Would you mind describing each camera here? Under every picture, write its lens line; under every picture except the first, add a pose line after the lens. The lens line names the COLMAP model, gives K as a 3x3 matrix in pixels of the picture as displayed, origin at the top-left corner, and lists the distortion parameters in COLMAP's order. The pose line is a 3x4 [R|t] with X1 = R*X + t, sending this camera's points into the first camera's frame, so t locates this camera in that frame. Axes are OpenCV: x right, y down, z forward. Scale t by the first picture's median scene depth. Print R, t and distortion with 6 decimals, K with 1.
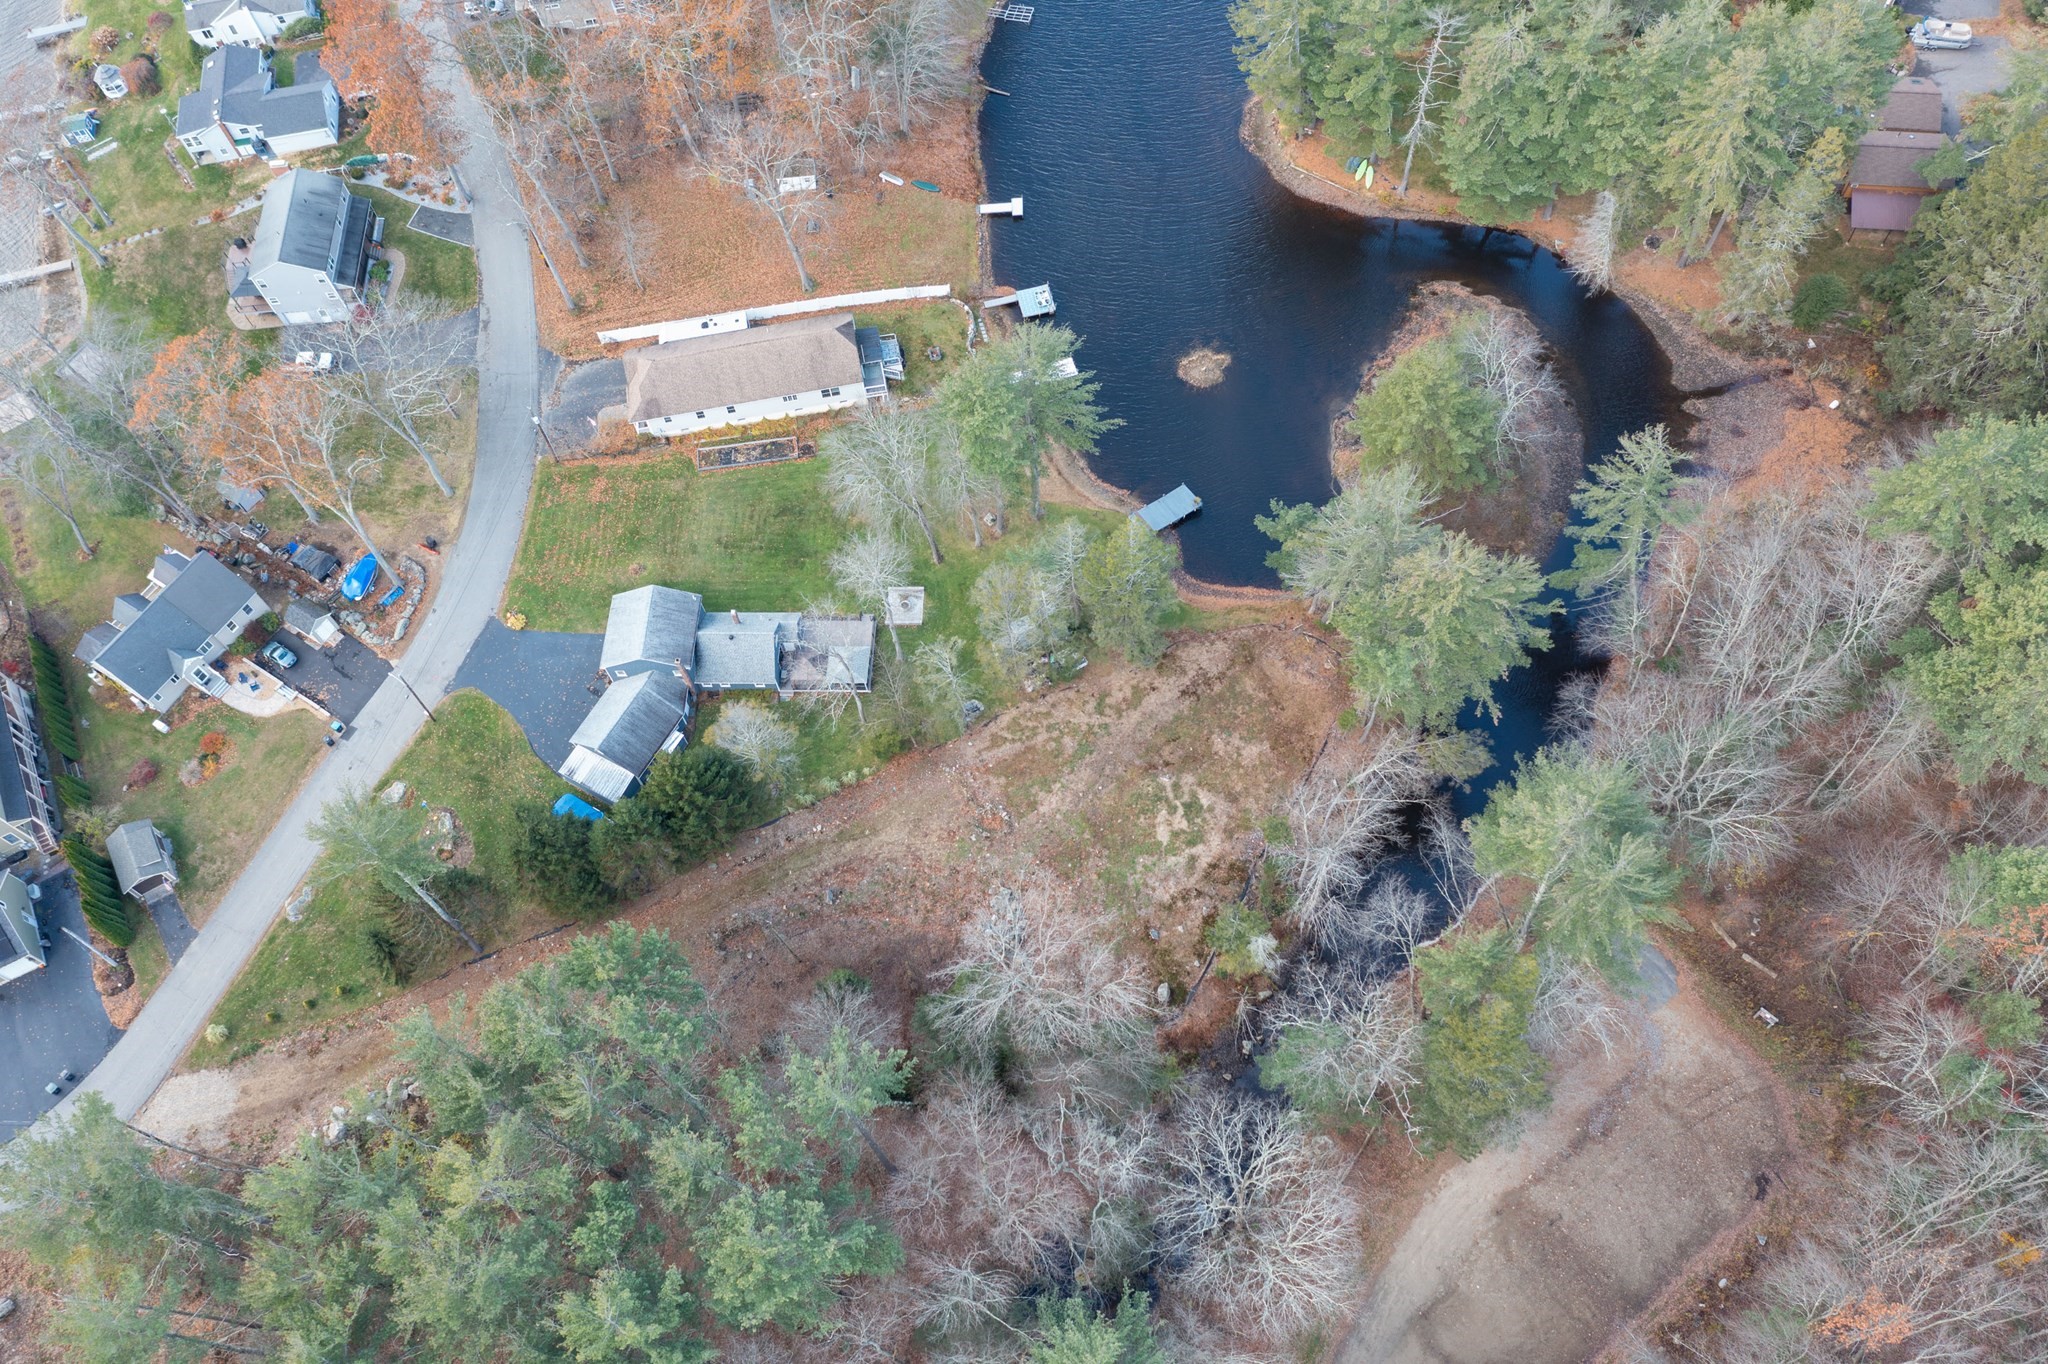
lens RADIAL K [[1615.3, 0, 999.7], [0, 1615.3, 687.3], [0, 0, 1]] dist [-0.006895, 0.010266]
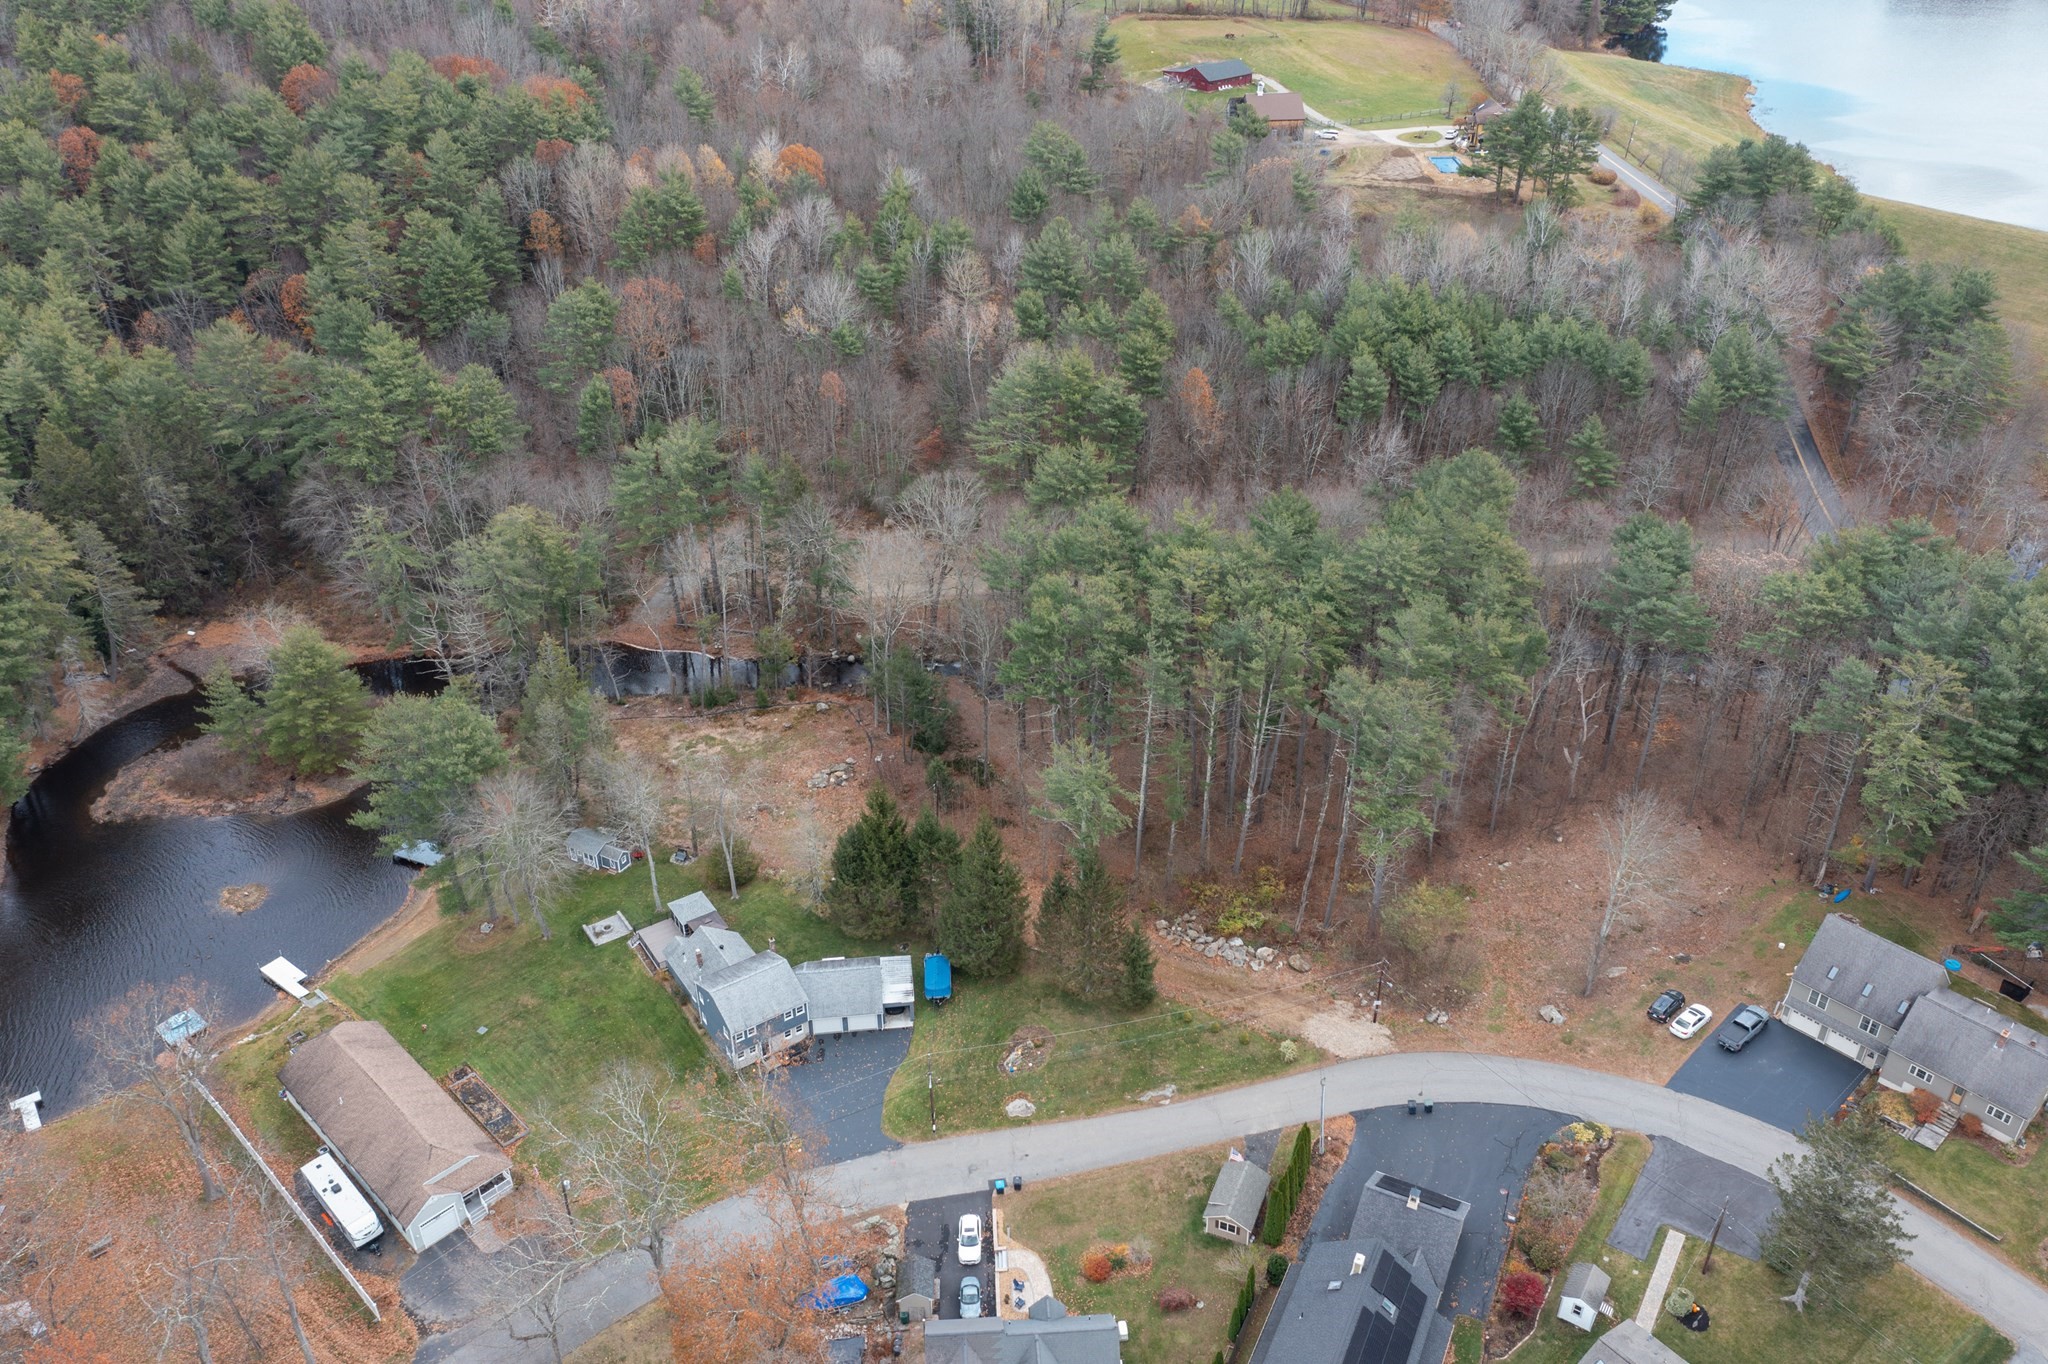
lens RADIAL K [[1645.6, 0, 995.1], [0, 1645.6, 642.1], [0, 0, 1]] dist [-0.037028, 0.086717]
pose [[-0.575366, -0.358512, 0.735135, -0.960232], [0.737510, 0.161167, 0.655823, -0.619418], [-0.353600, 0.919508, 0.171677, 0.555451]]
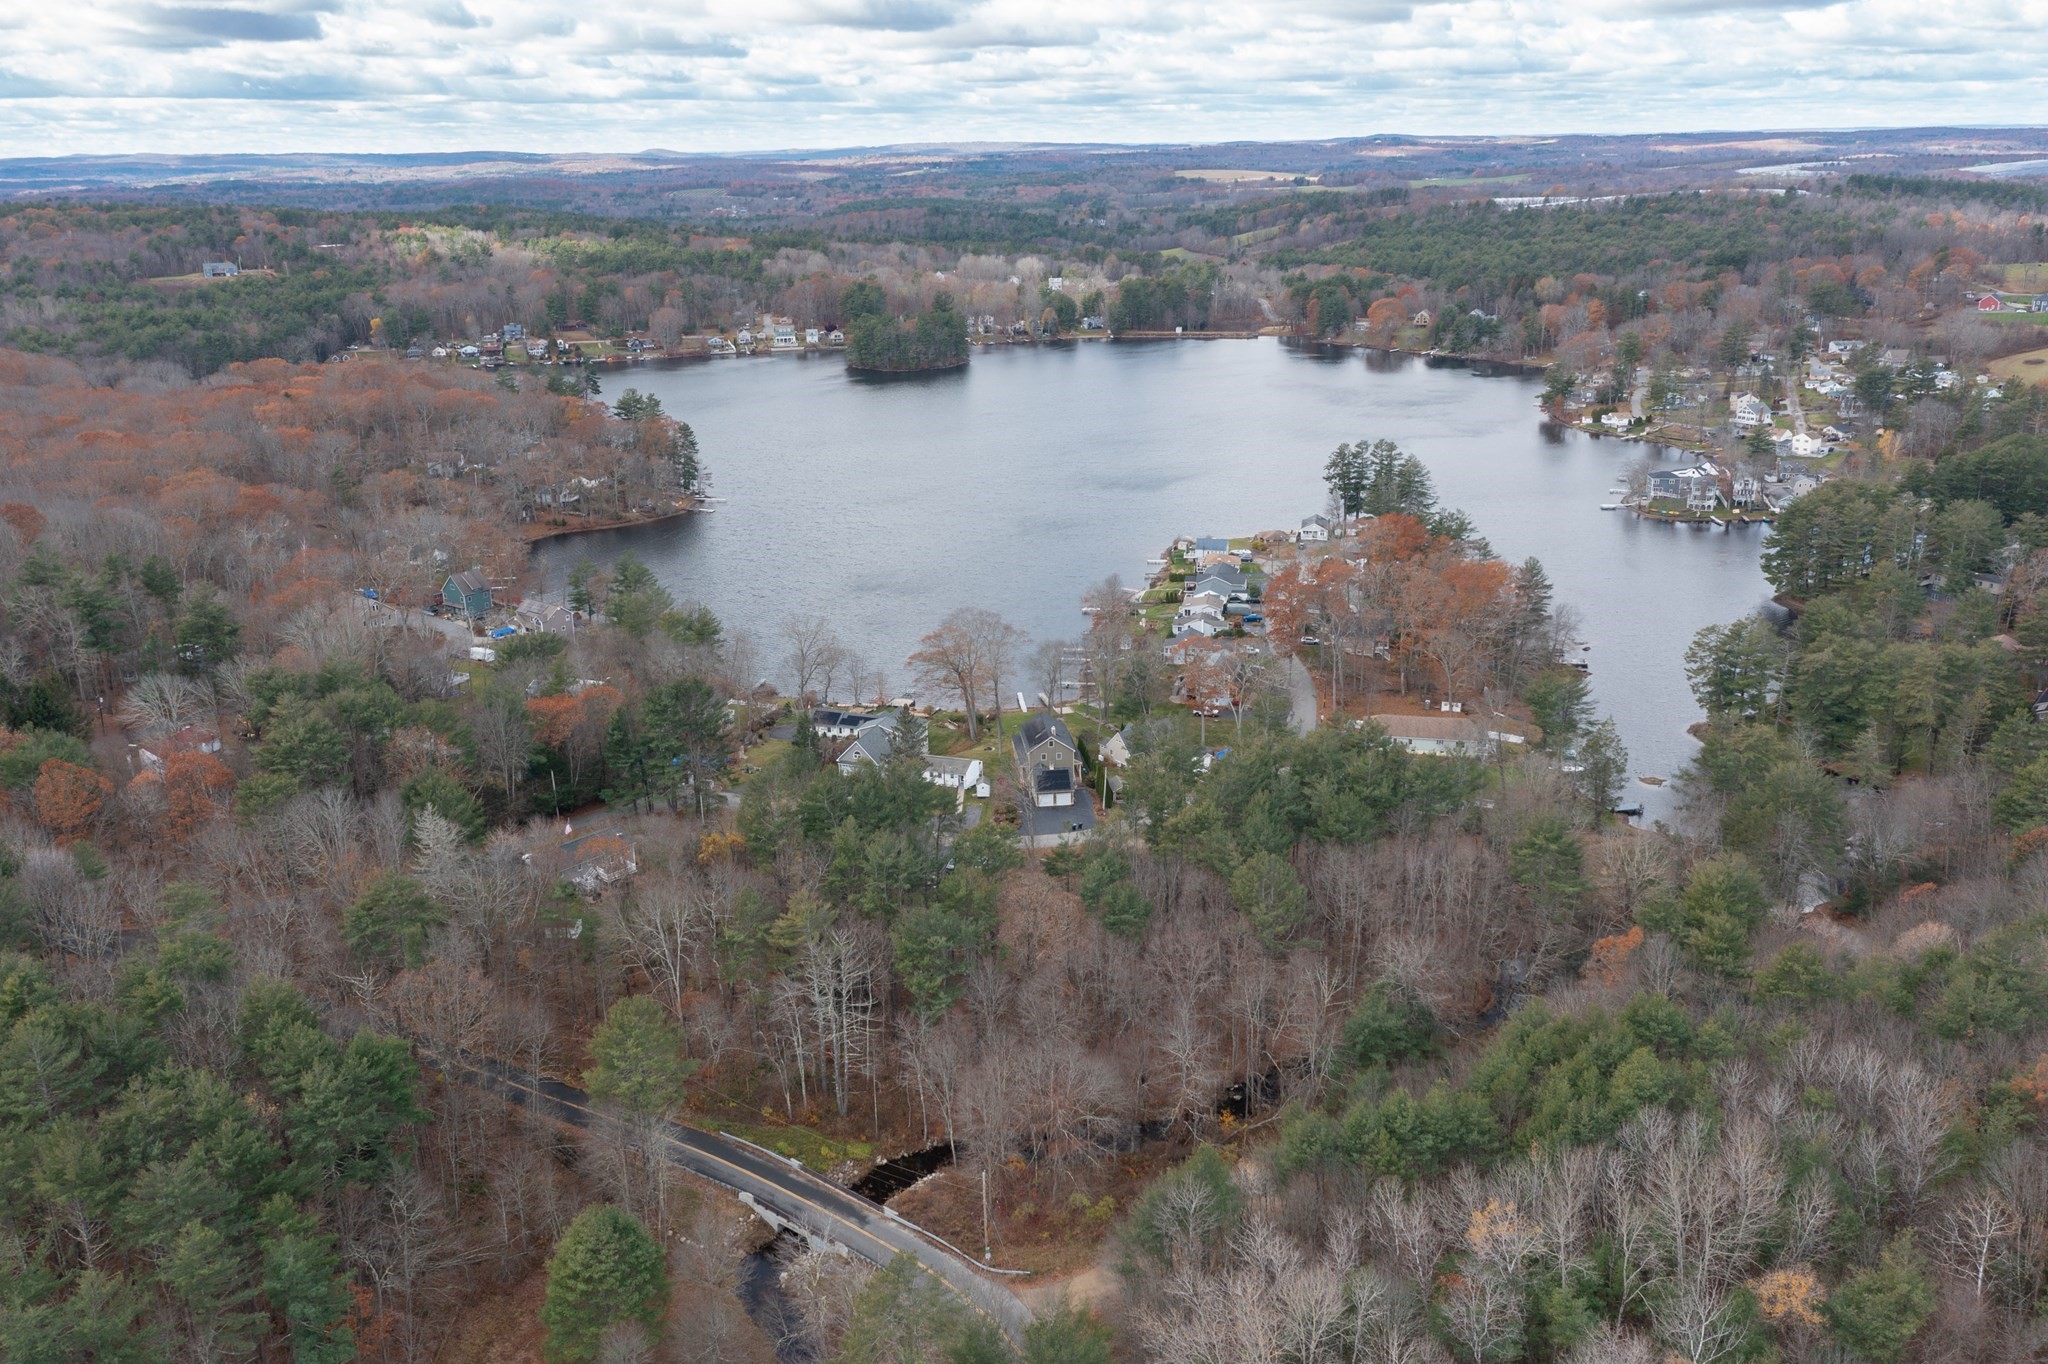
lens RADIAL K [[1578.6, 0, 1014.8], [0, 1578.6, 690.4], [0, 0, 1]] dist [-0.030340, 0.069090]
pose [[0.926486, 0.162368, -0.339499, 0.042562], [-0.347368, 0.716019, -0.605518, 1.277382], [0.144772, 0.678935, 0.719783, -0.622998]]
